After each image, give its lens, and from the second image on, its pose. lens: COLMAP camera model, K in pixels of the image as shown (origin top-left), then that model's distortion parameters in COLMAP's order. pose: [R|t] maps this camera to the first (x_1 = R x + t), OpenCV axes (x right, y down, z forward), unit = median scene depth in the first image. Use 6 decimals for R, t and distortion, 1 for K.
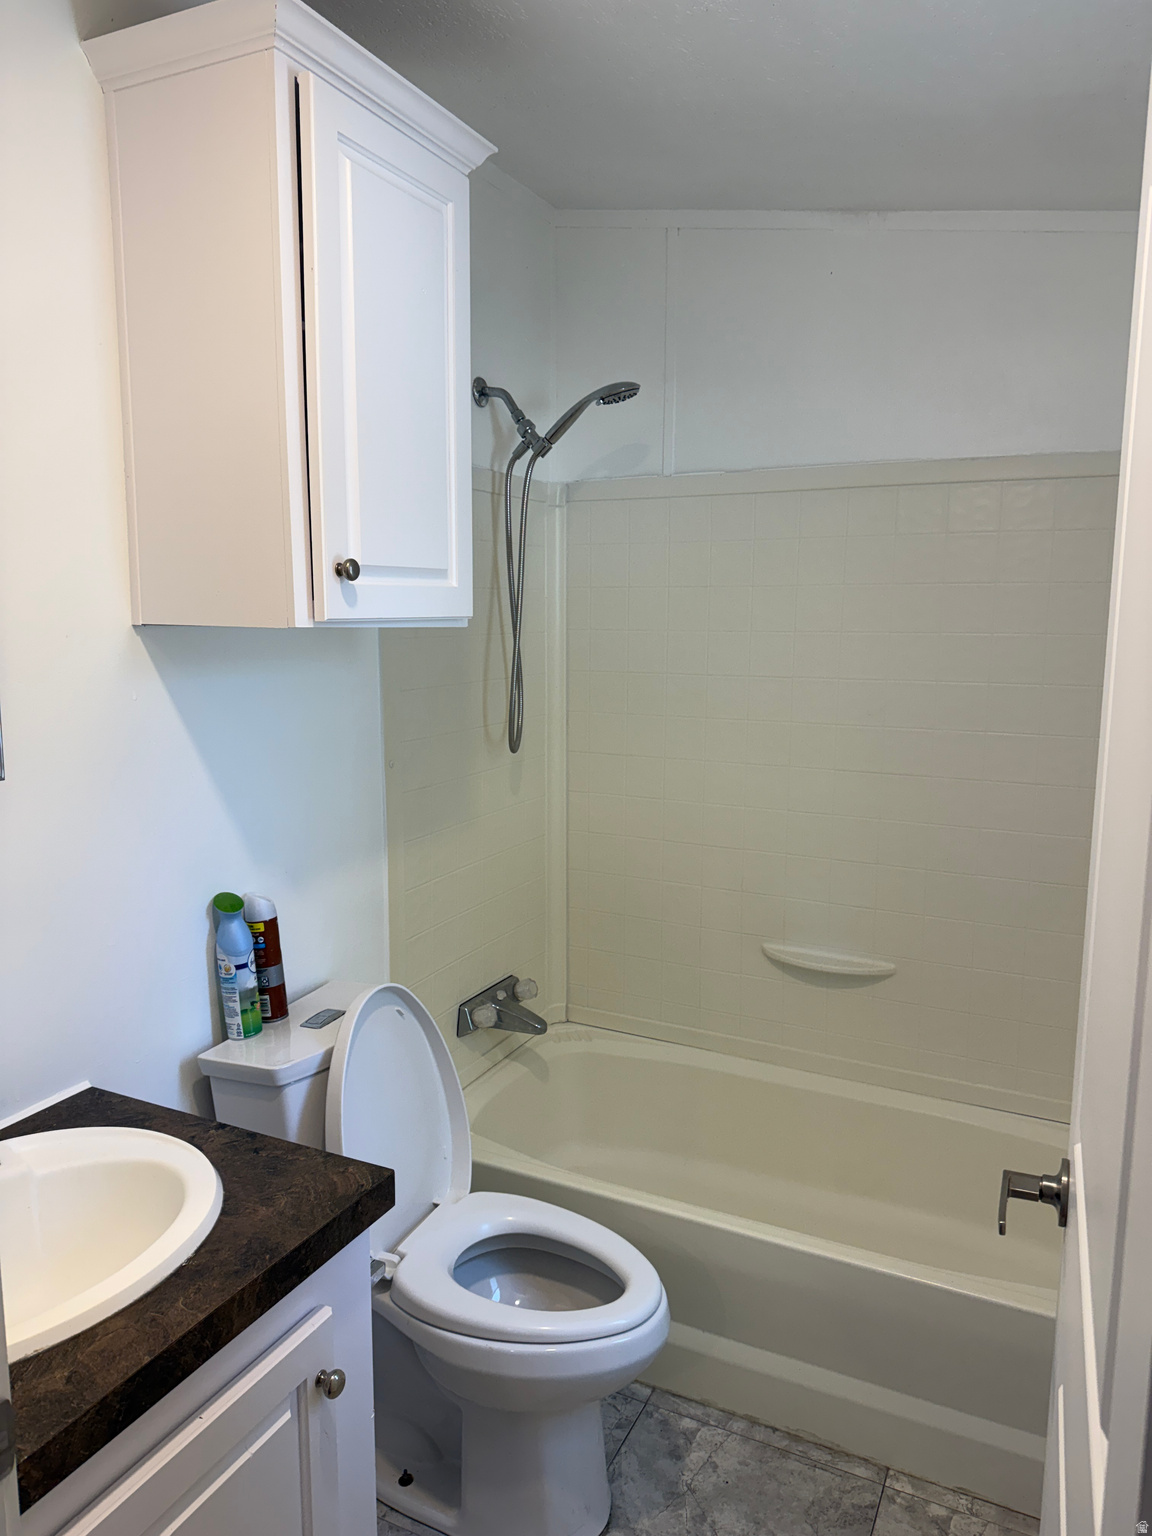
lens RADIAL K [[1086.6, 0, 563.1], [0, 1086.6, 756.3], [0, 0, 1]] dist [0.043040, -0.057832]
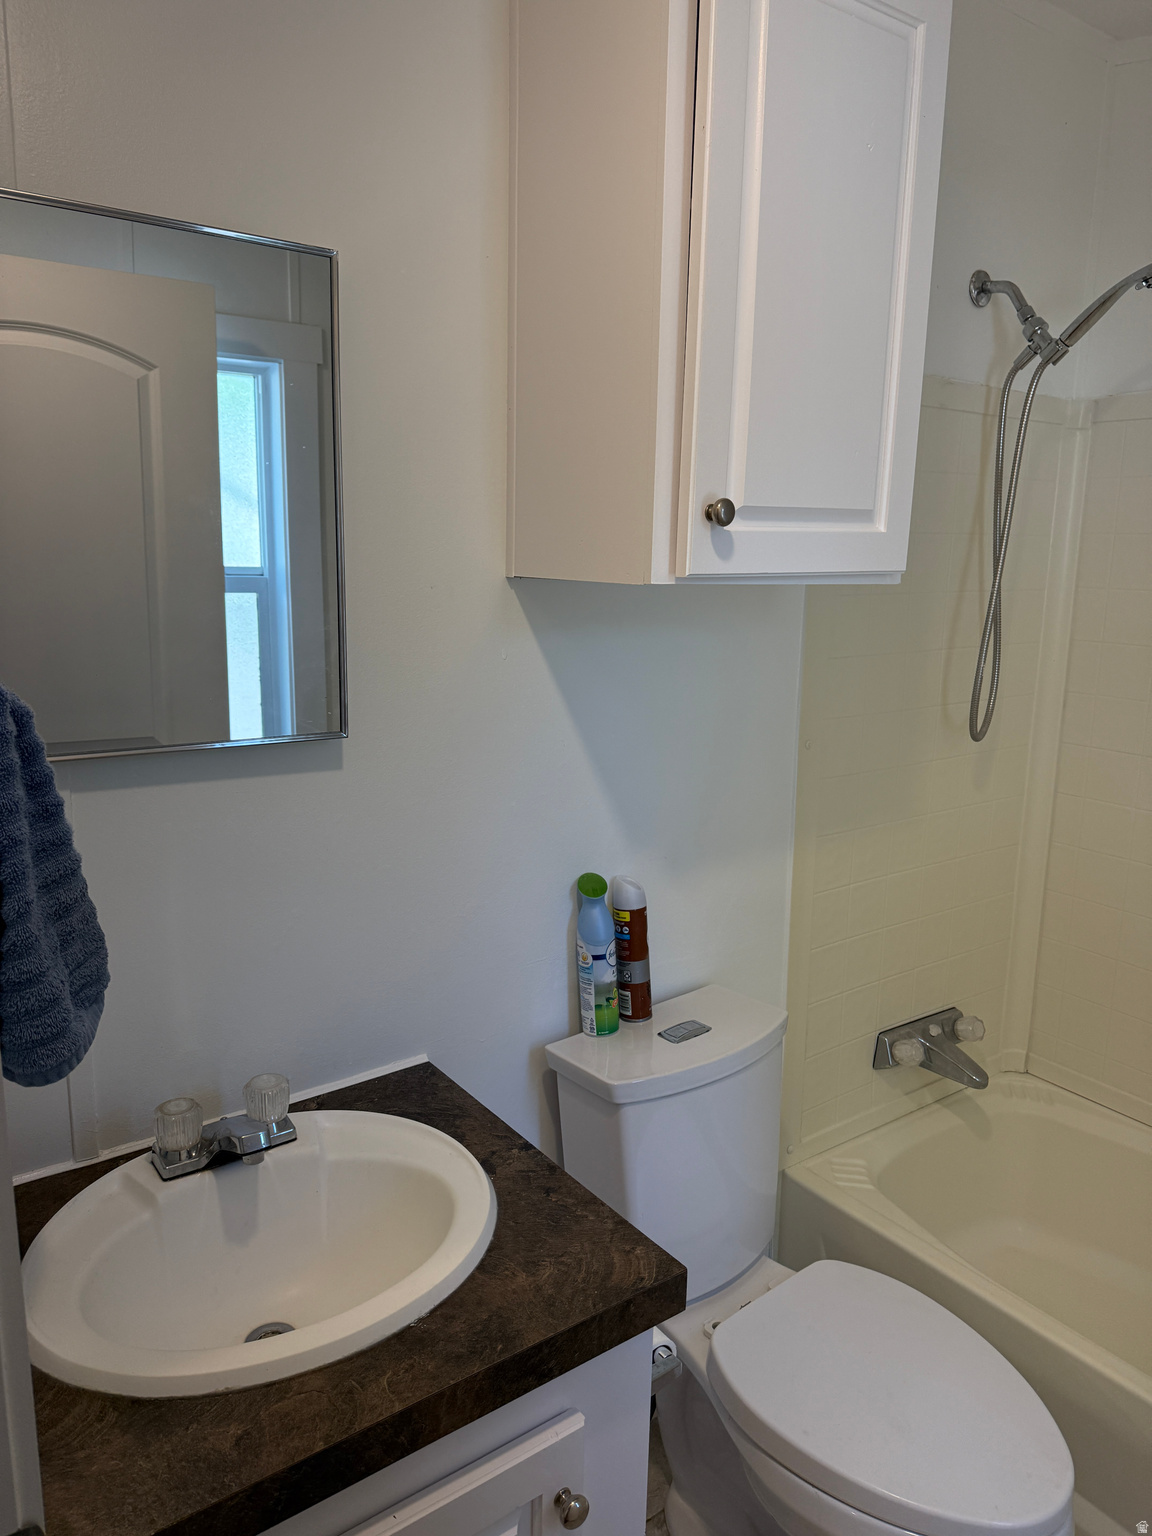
lens RADIAL K [[1086.6, 0, 570.2], [0, 1086.6, 743.4], [0, 0, 1]] dist [0.043040, -0.057832]
pose [[0.887498, 0.094078, -0.451105, 0.071589], [-0.075827, 0.995409, 0.058412, -0.033600], [0.454529, -0.017635, 0.890557, 0.192183]]
